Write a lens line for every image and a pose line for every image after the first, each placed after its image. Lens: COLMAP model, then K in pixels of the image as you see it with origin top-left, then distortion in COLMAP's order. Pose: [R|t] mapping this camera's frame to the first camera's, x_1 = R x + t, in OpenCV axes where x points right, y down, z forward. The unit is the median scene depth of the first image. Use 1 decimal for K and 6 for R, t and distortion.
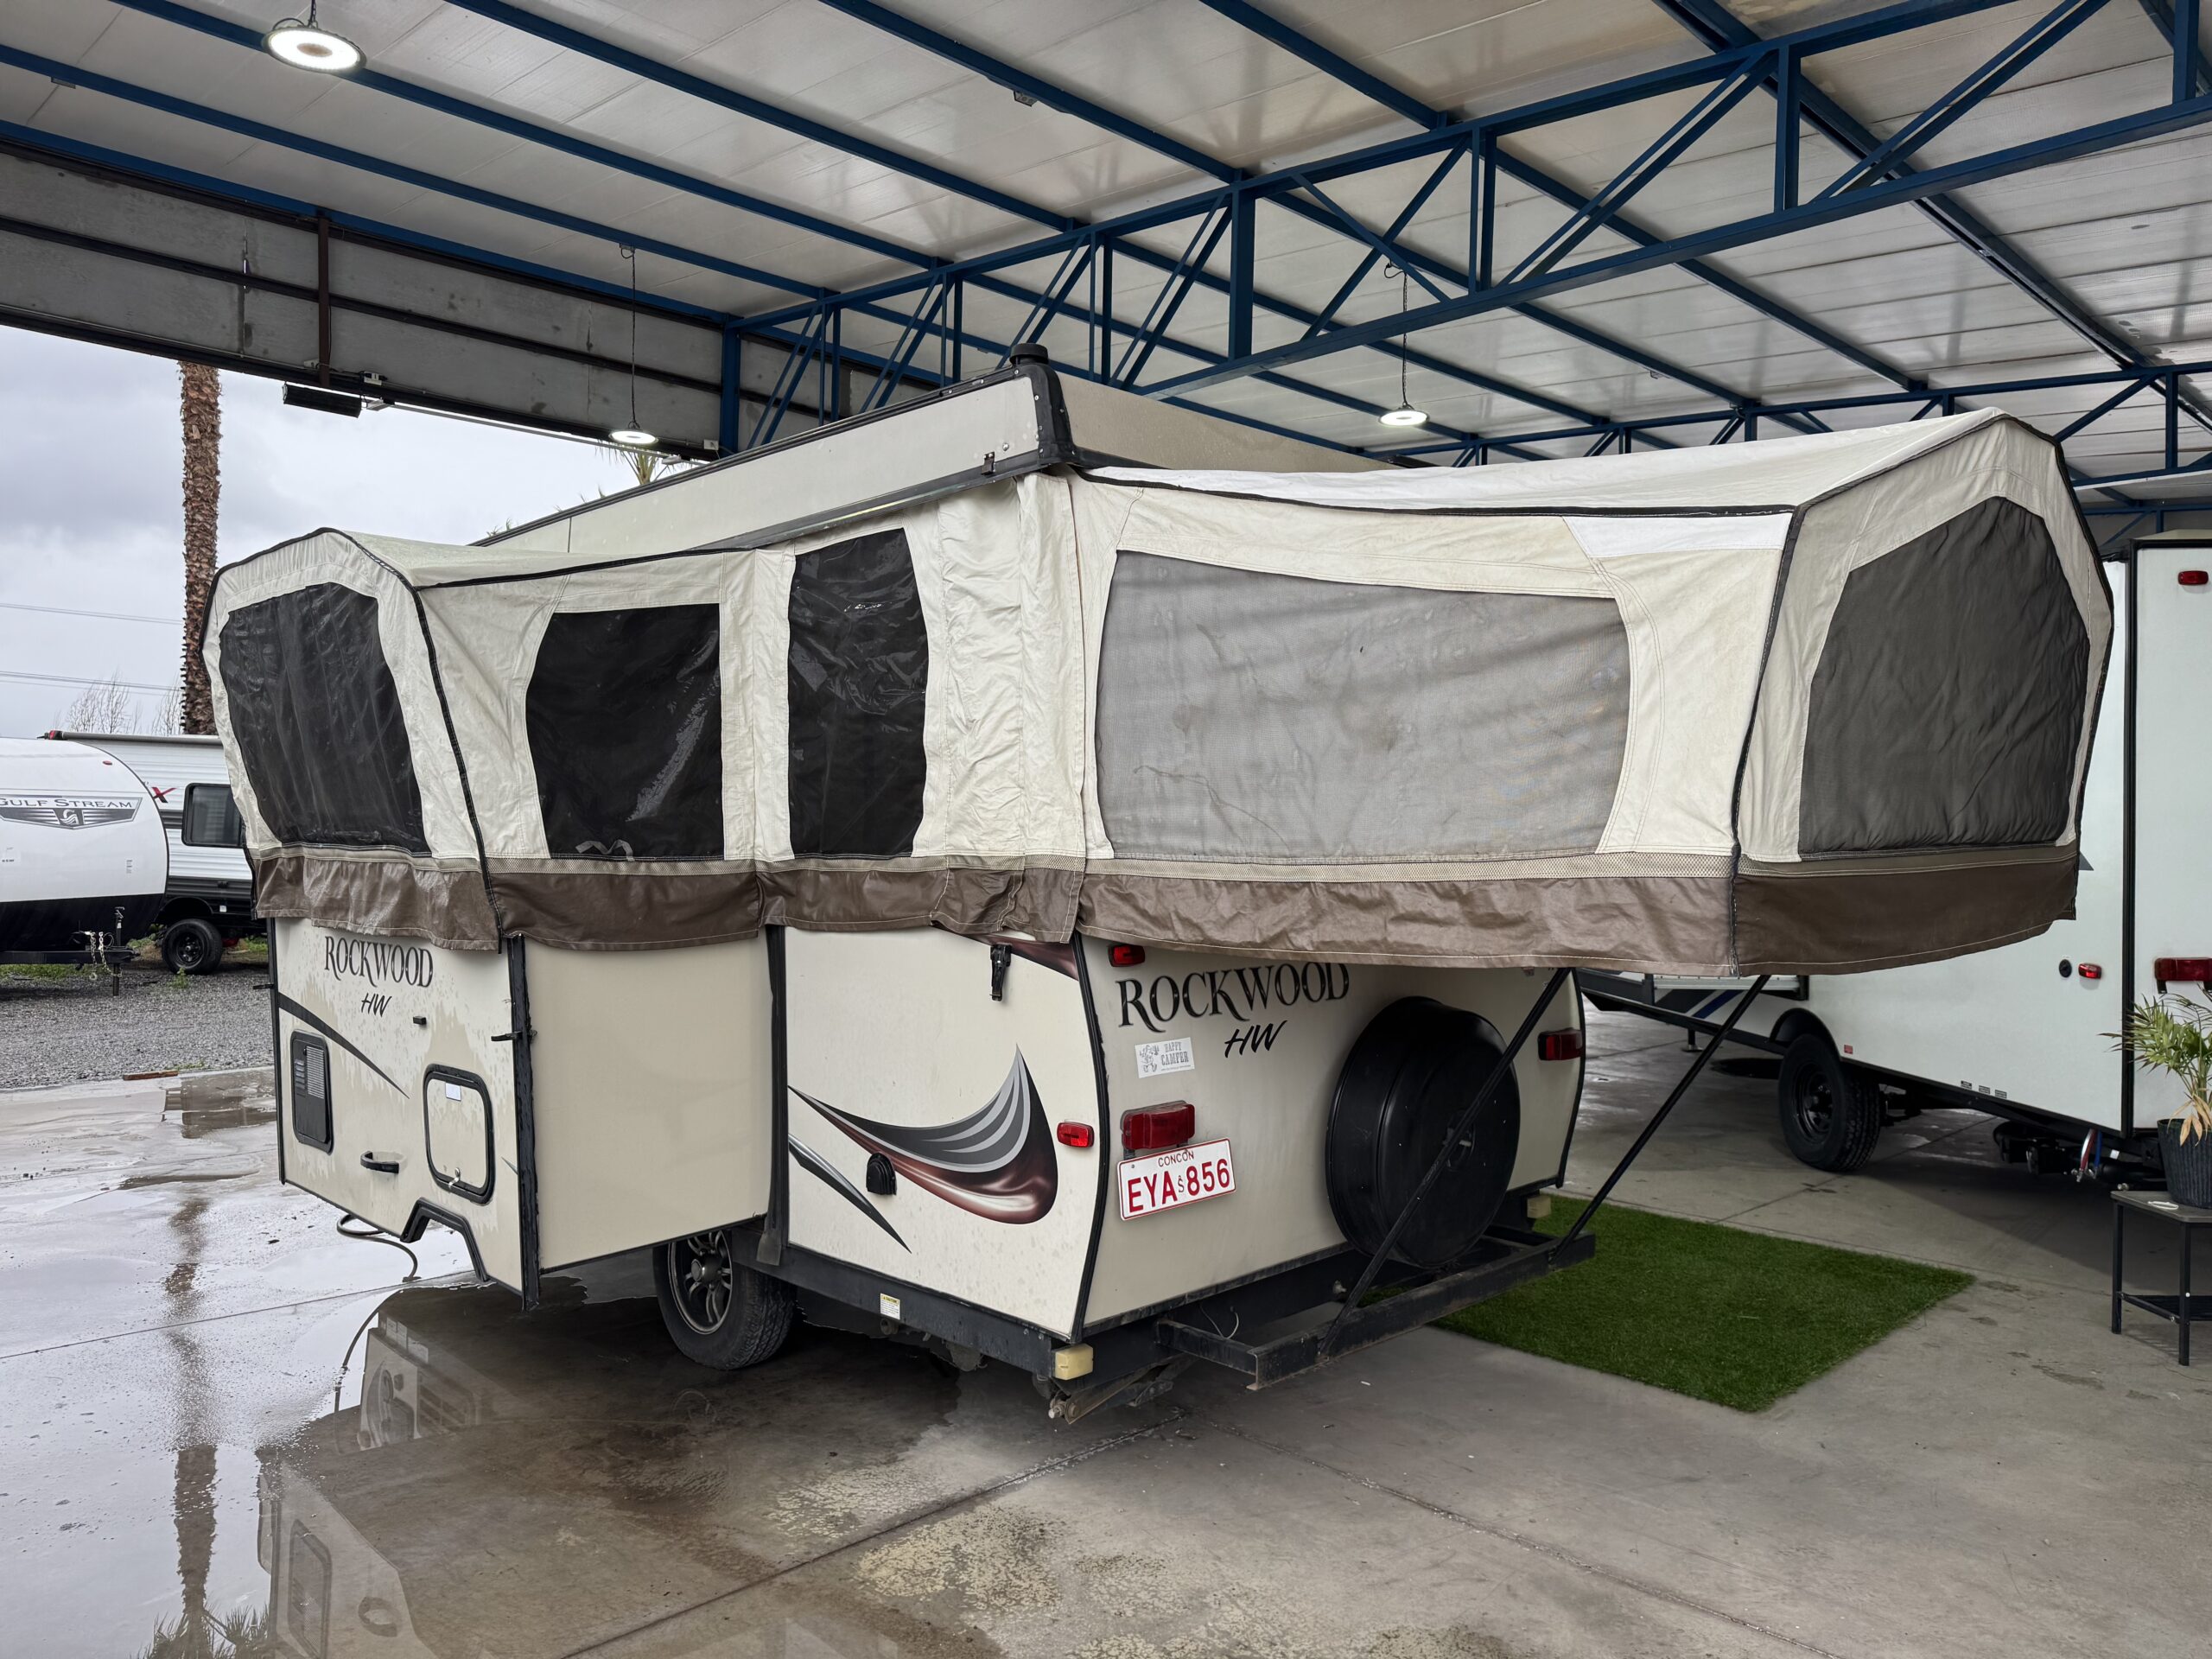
lens RADIAL K [[1605.3, 0, 1101.2], [0, 1605.3, 829.5], [0, 0, 1]] dist [0.012687, 0.001225]
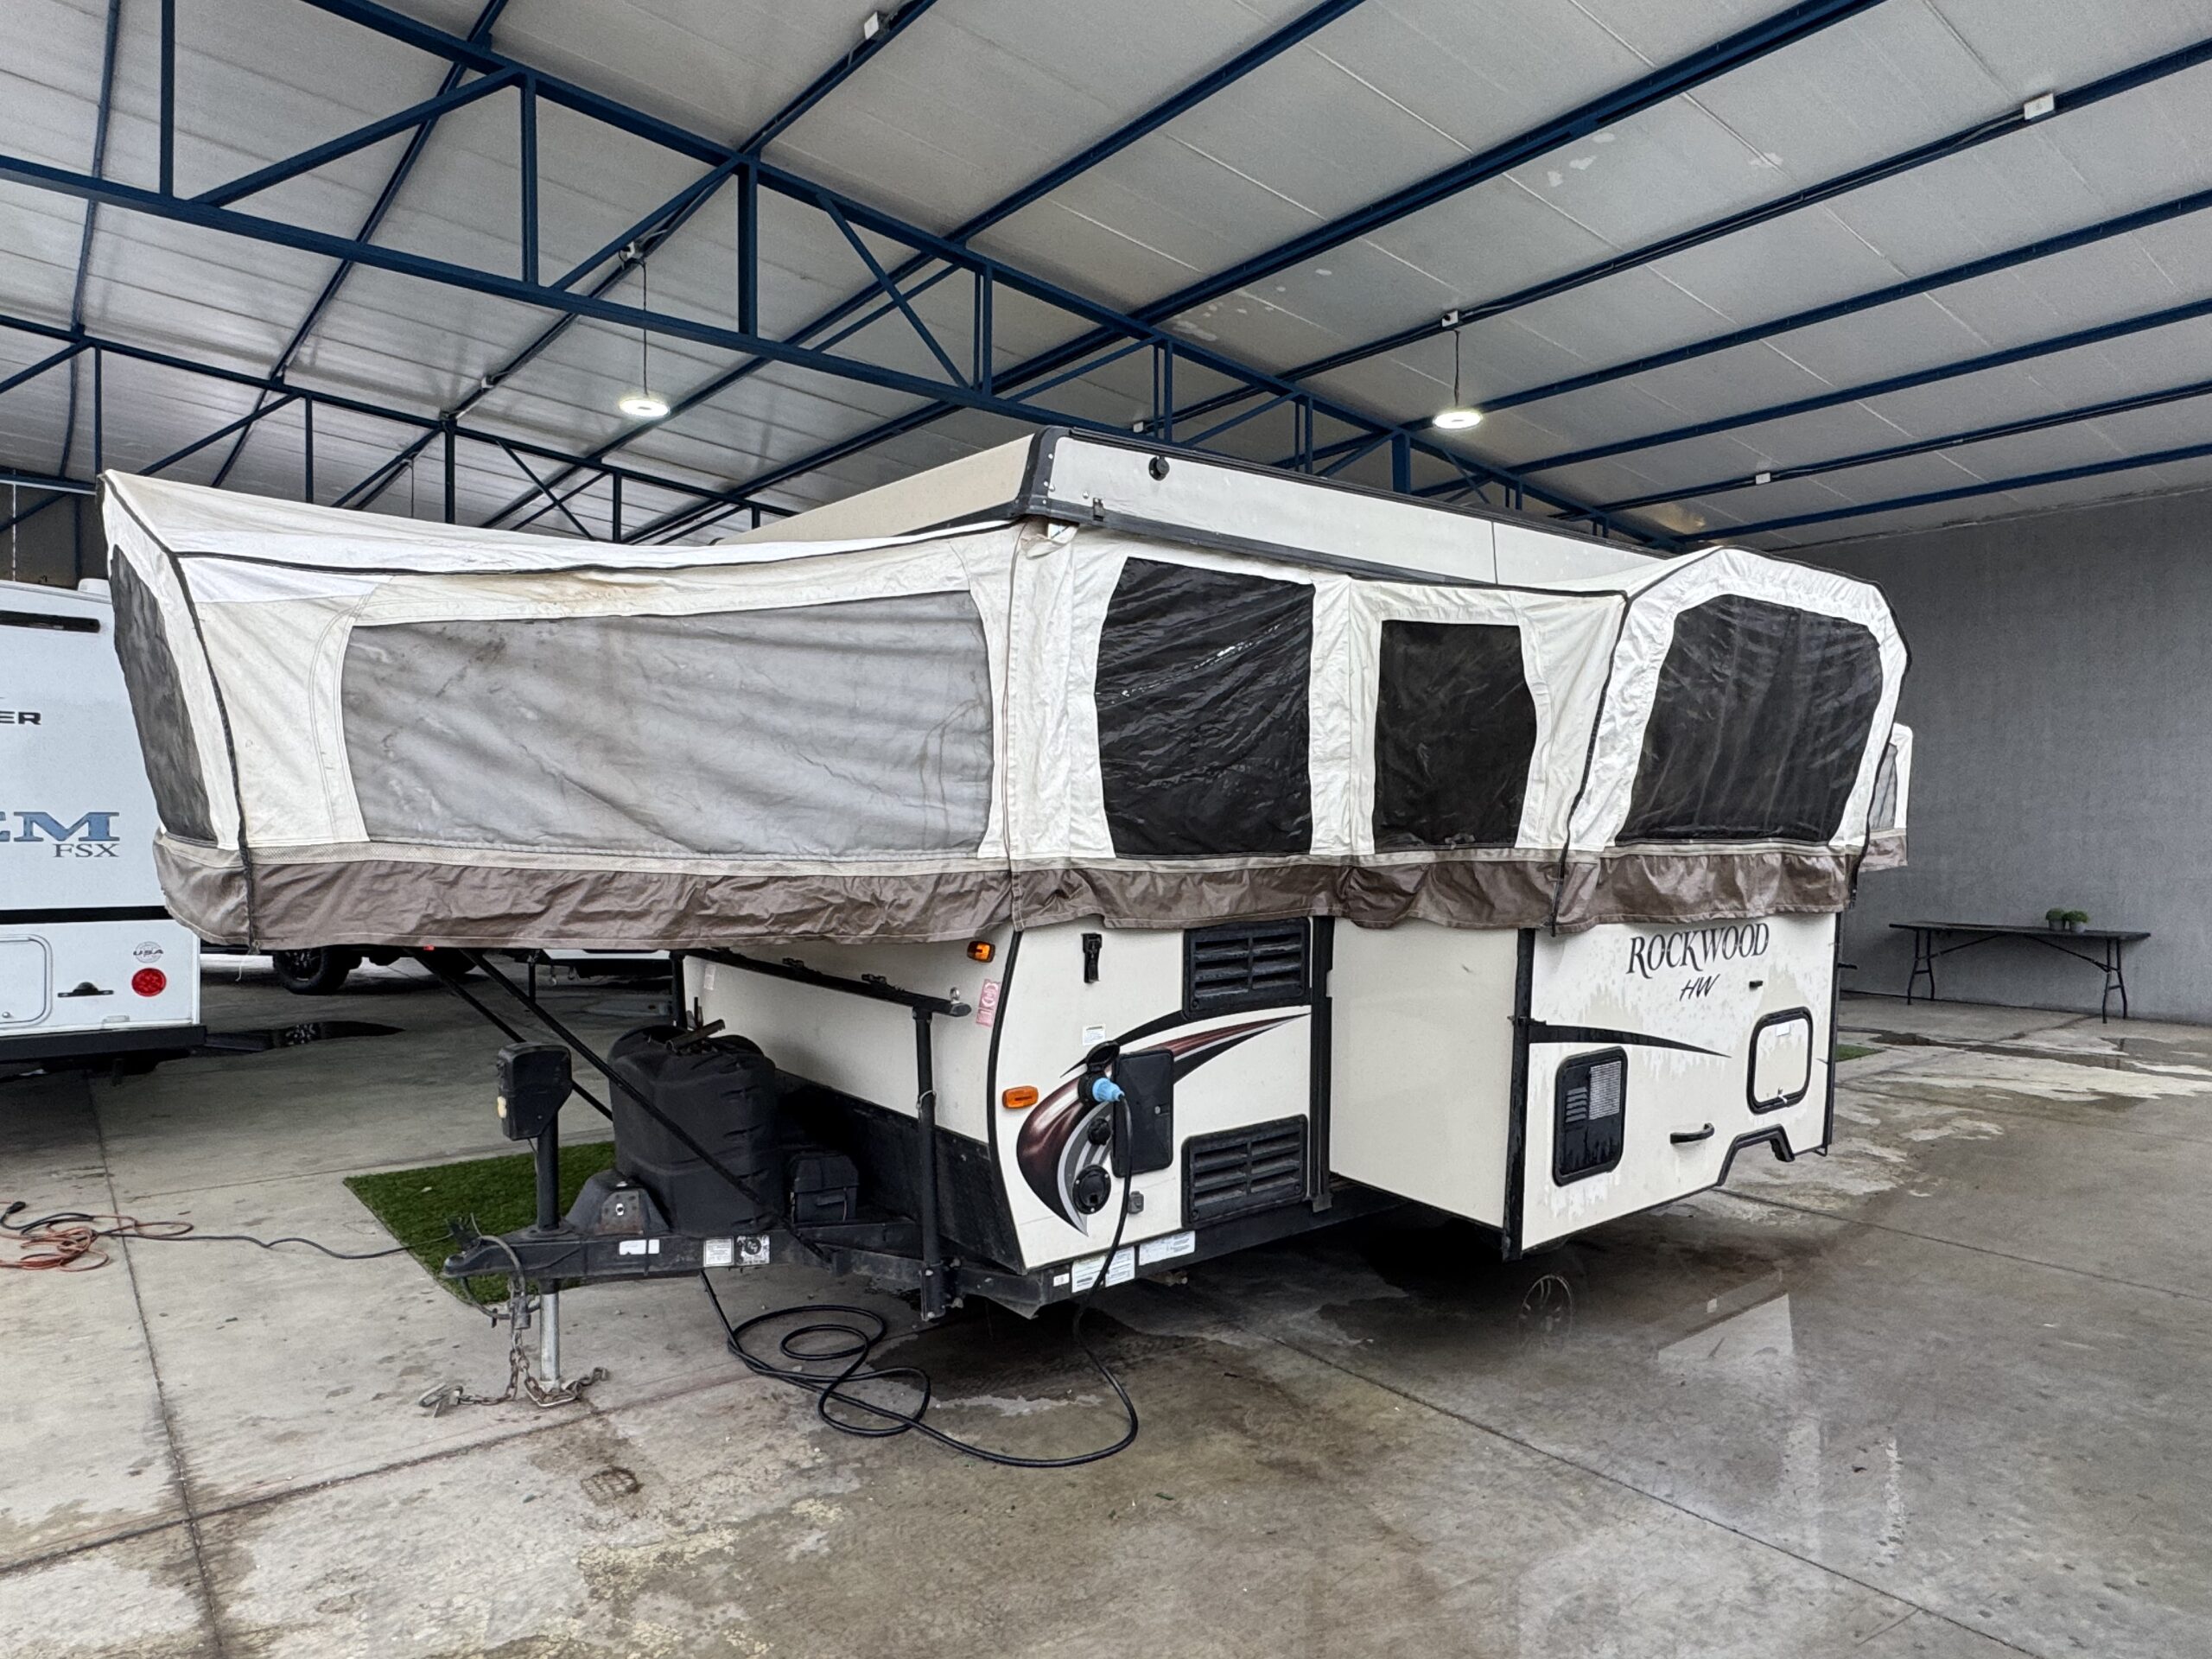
lens RADIAL K [[1318.0, 0, 1100.5], [0, 1318.0, 832.0], [0, 0, 1]] dist [-0.010487, -0.000883]
pose [[0.098856, -0.009584, 0.995056, -1.405730], [0.001790, 0.999954, 0.009453, -0.005241], [-0.995100, 0.000847, 0.098869, 1.346864]]
